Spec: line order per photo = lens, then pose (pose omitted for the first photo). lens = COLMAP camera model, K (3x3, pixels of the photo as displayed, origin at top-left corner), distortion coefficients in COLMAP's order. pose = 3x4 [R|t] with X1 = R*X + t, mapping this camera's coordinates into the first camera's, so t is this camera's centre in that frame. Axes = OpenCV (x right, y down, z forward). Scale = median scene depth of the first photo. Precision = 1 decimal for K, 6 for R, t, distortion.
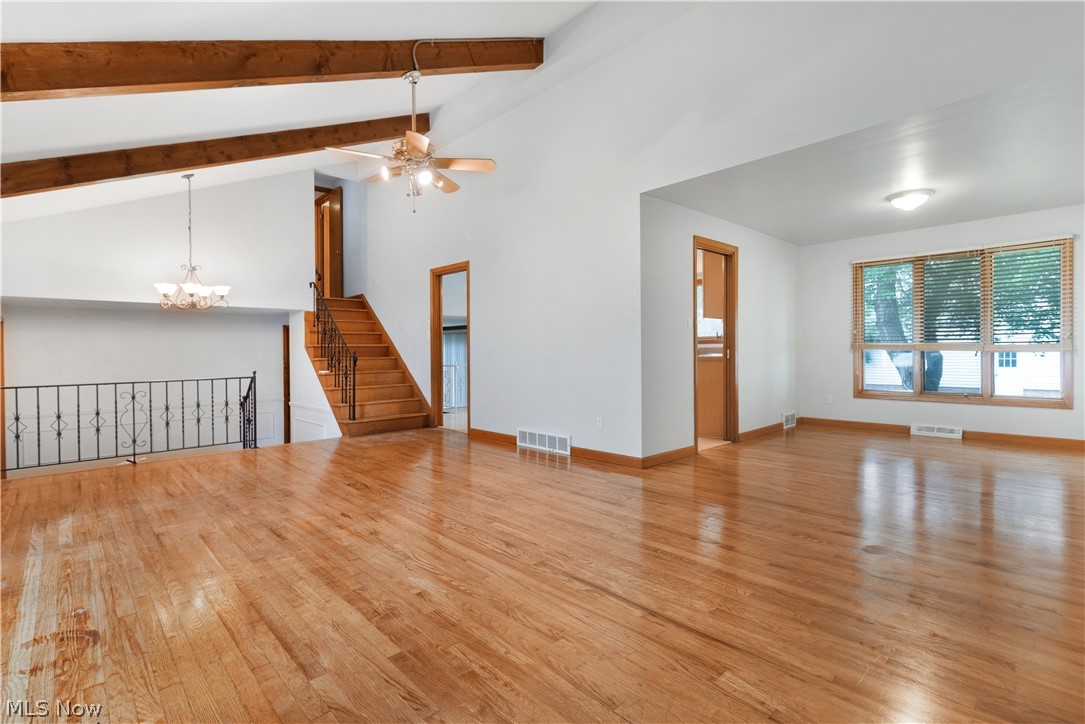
lens RADIAL K [[517.5, 0, 542.5], [0, 517.5, 362.0], [0, 0, 1]] dist [0.000905, -0.000029]
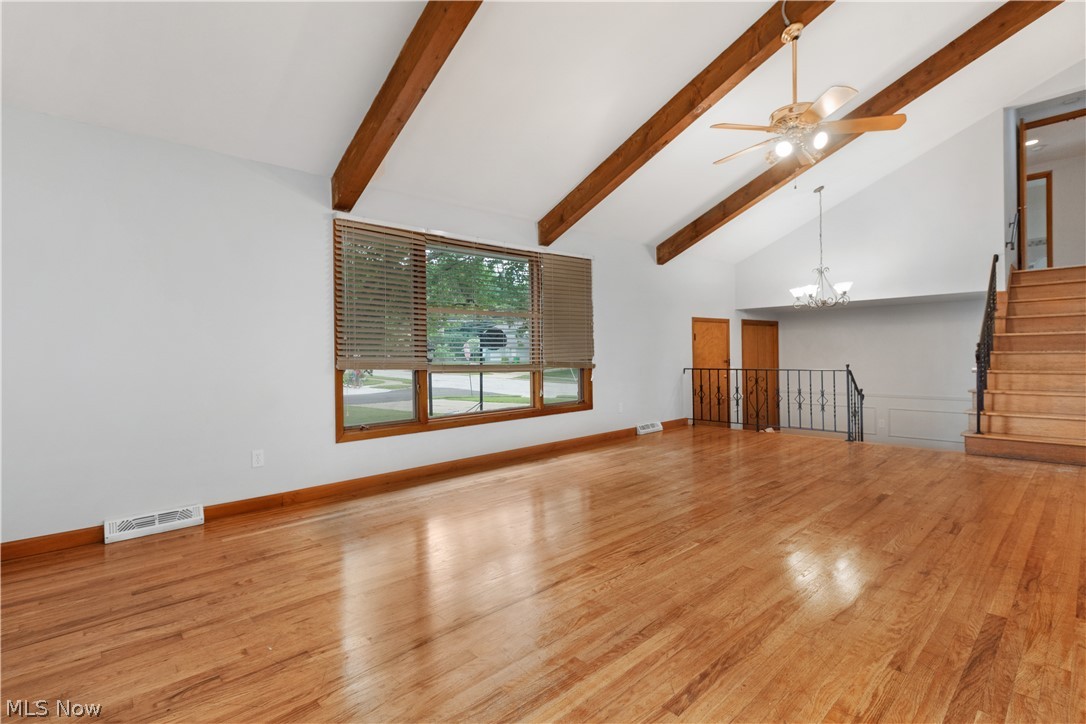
lens RADIAL K [[502.8, 0, 543.0], [0, 502.8, 355.2], [0, 0, 1]] dist [0.002507, 0.000418]
pose [[-0.002537, 0.017758, -0.999839, 0.776029], [-0.005422, 0.999827, 0.017772, -0.026710], [0.999982, 0.005466, -0.002440, 0.741134]]
